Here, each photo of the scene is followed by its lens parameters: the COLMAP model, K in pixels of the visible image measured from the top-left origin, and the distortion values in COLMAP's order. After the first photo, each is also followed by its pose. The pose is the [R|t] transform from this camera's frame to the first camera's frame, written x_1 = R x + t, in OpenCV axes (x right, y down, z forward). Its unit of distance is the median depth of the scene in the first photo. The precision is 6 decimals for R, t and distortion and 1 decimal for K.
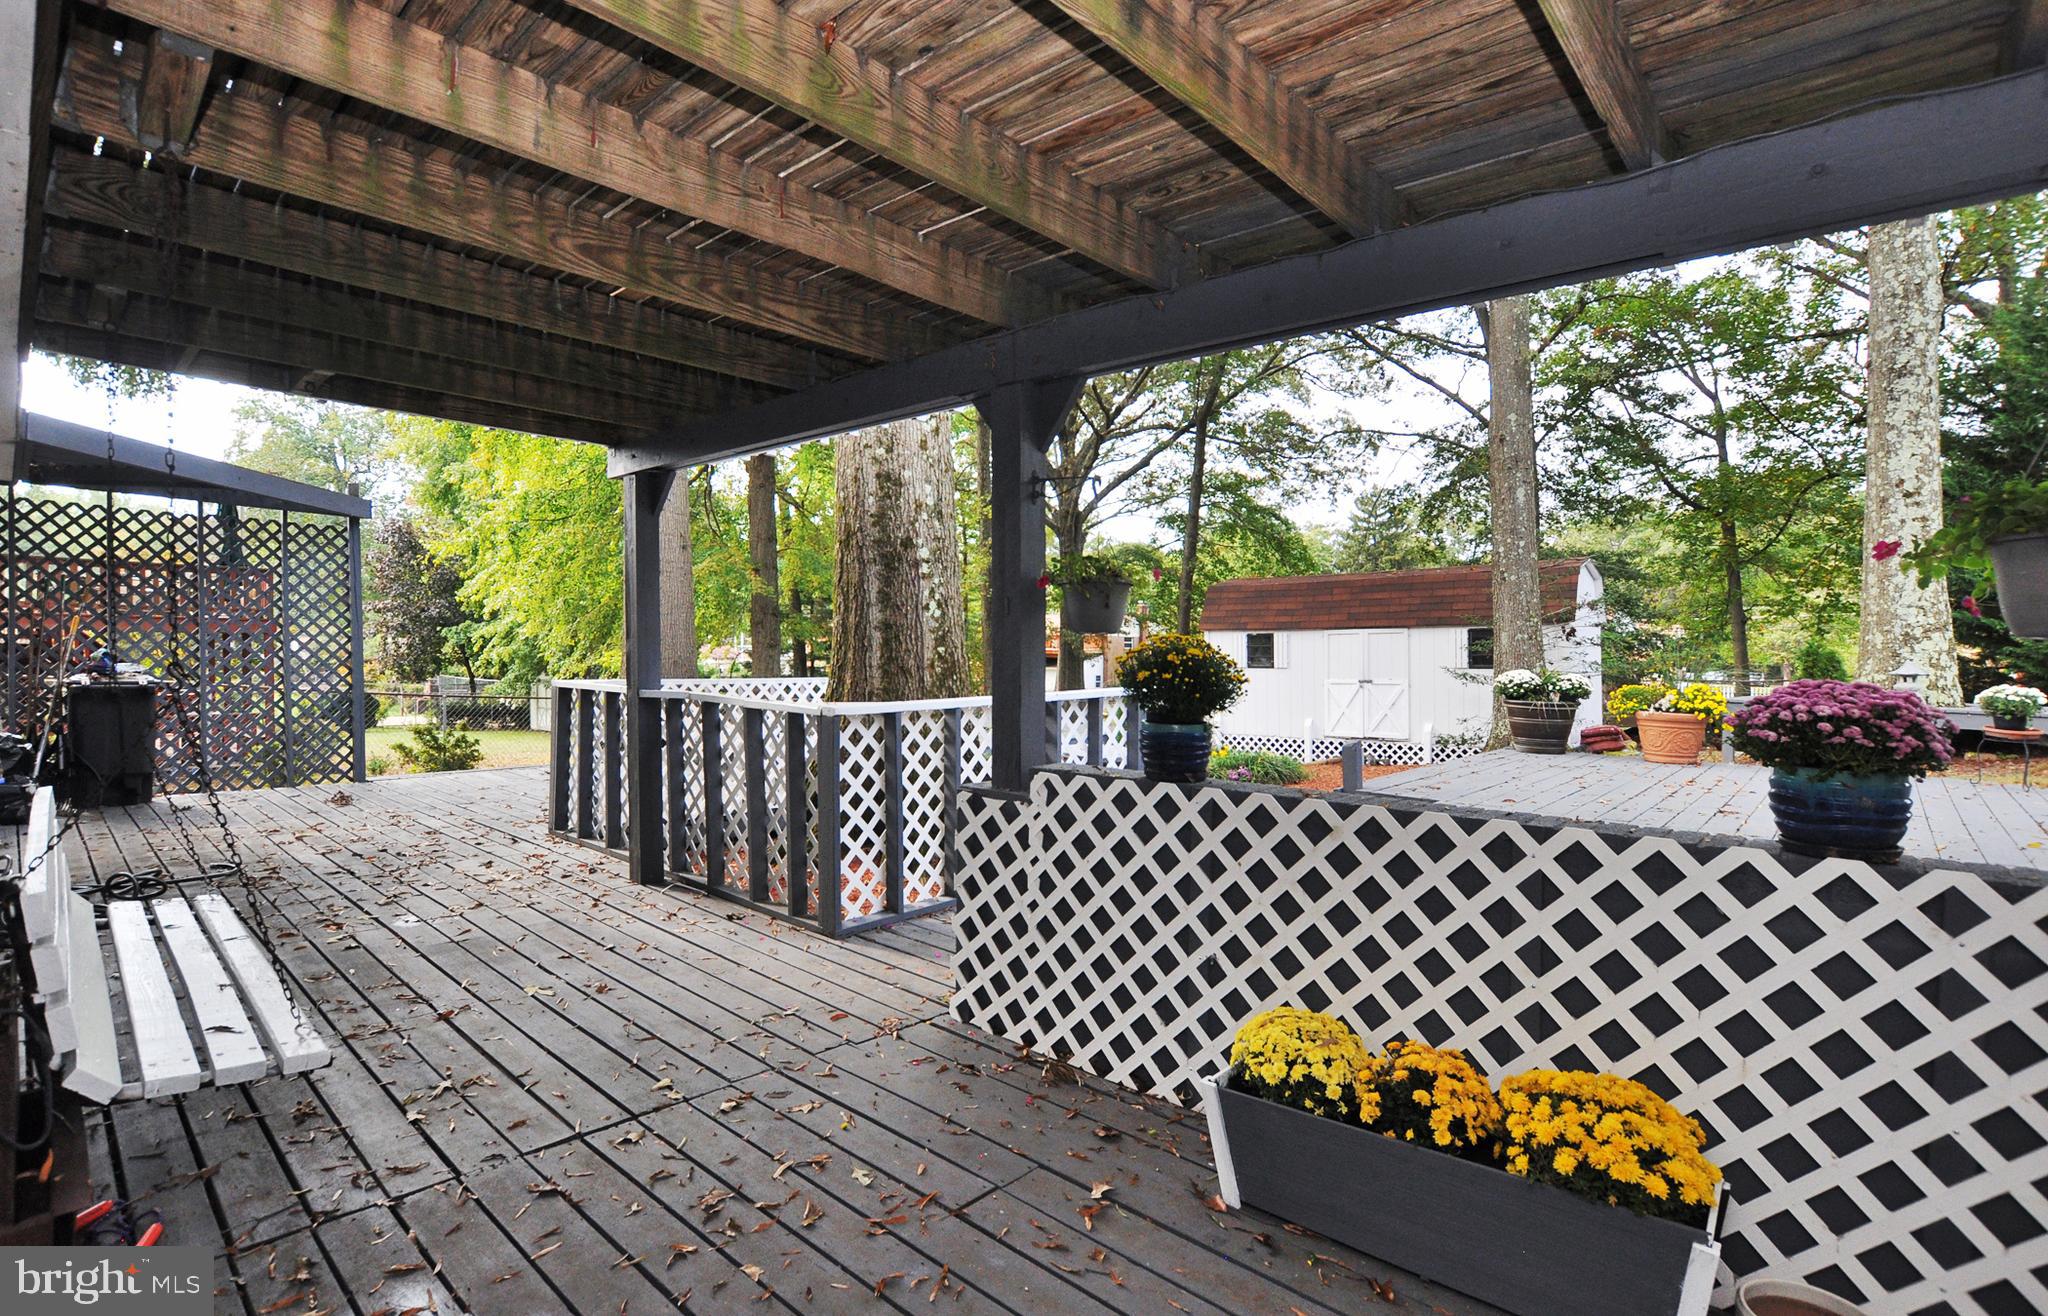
lens RADIAL K [[993.1, 0, 1019.1], [0, 993.1, 643.1], [0, 0, 1]] dist [-0.003219, -0.003227]
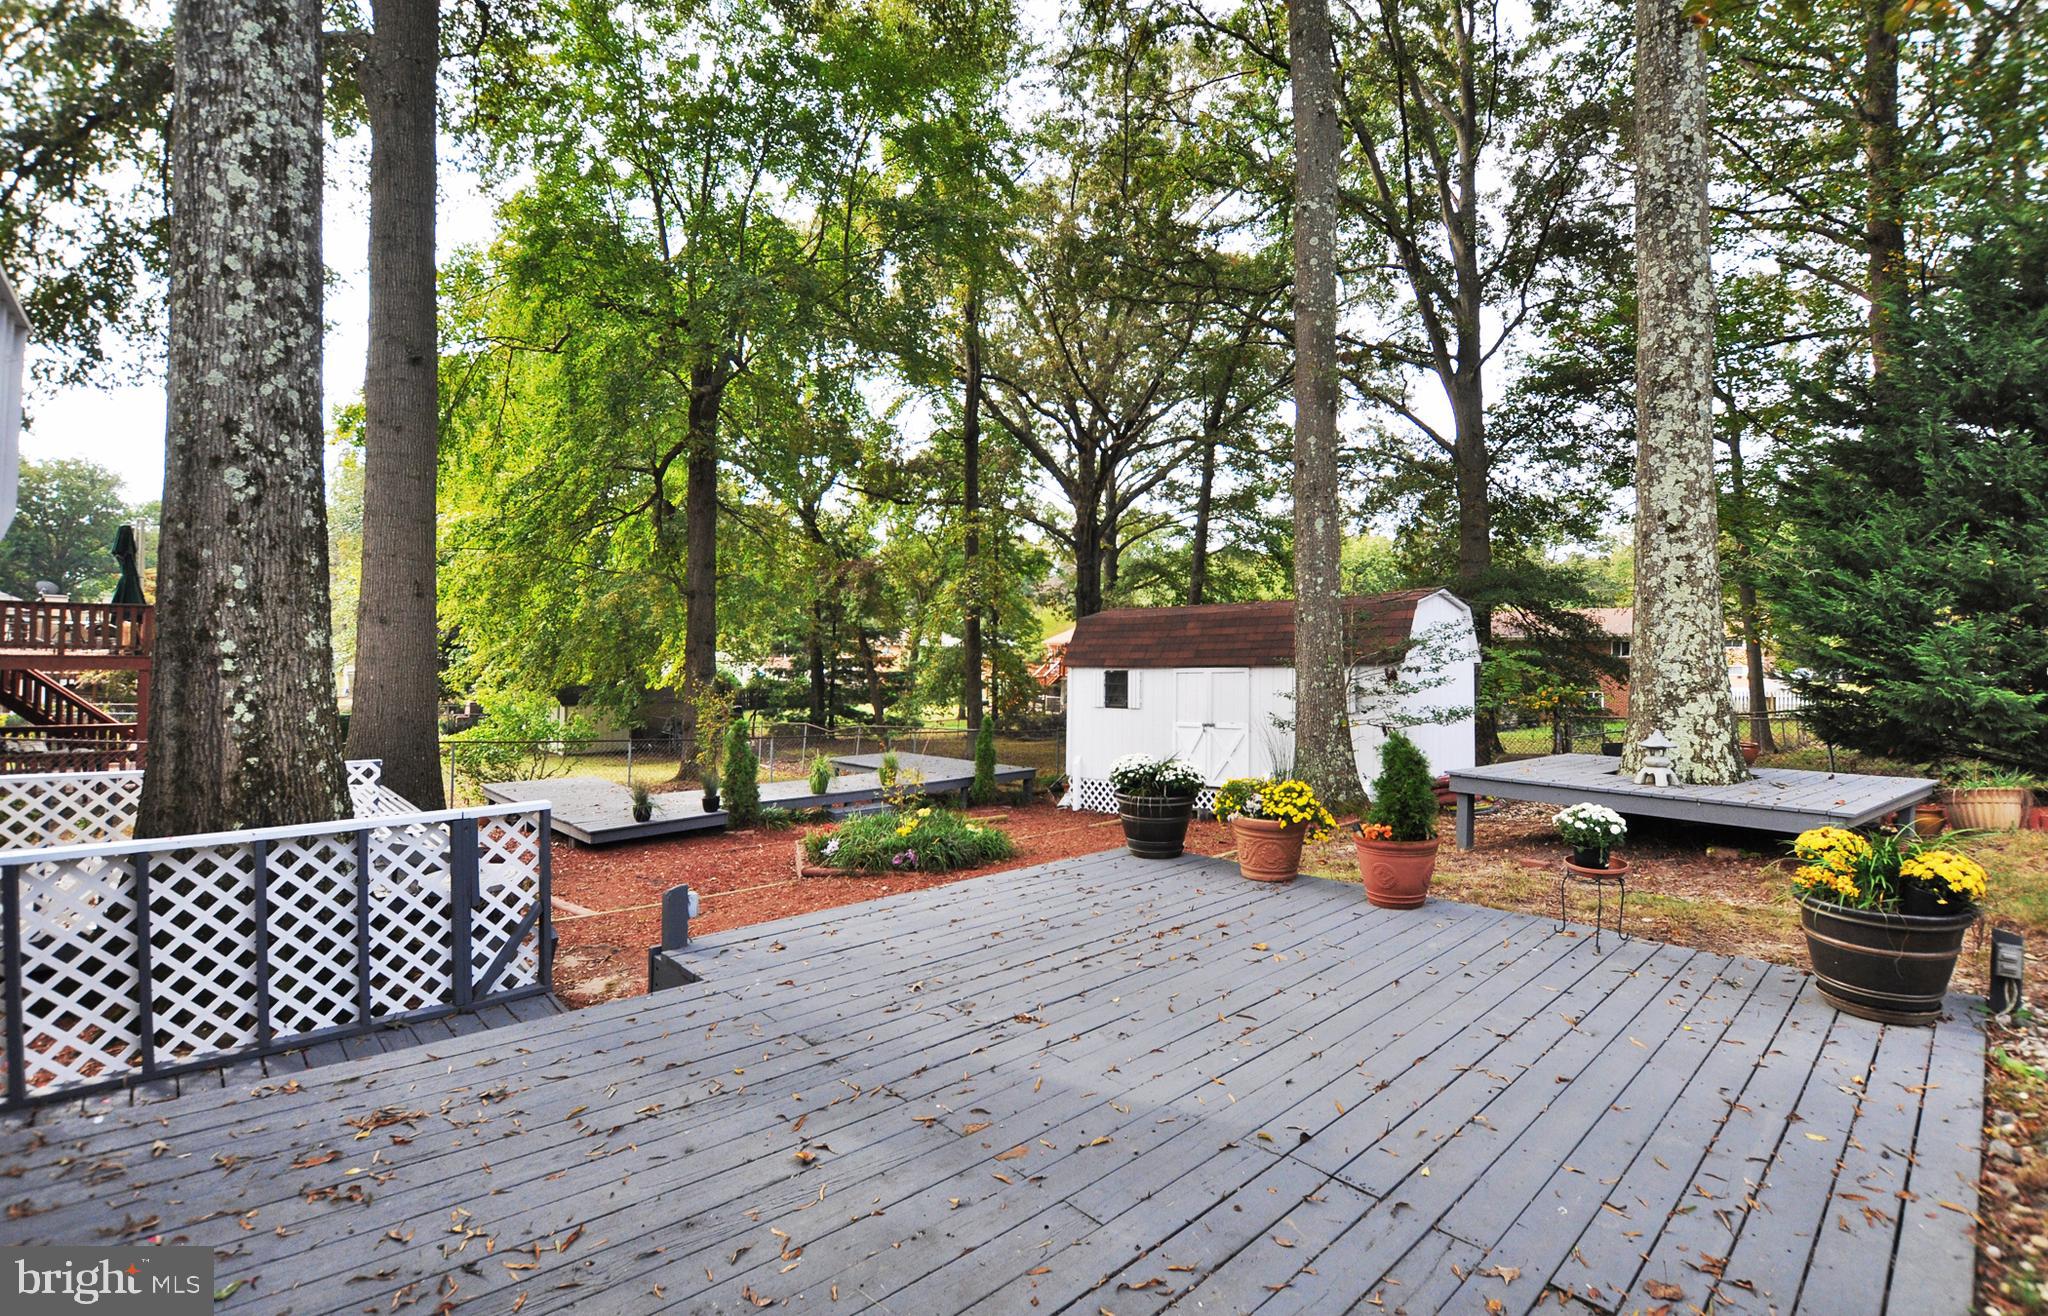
lens RADIAL K [[993.1, 0, 1018.0], [0, 993.1, 623.5], [0, 0, 1]] dist [-0.003219, -0.003227]
pose [[0.998470, -0.012195, -0.053940, 0.377567], [0.010444, 0.999413, -0.032622, -0.046287], [0.054306, 0.032008, 0.998011, 0.121294]]
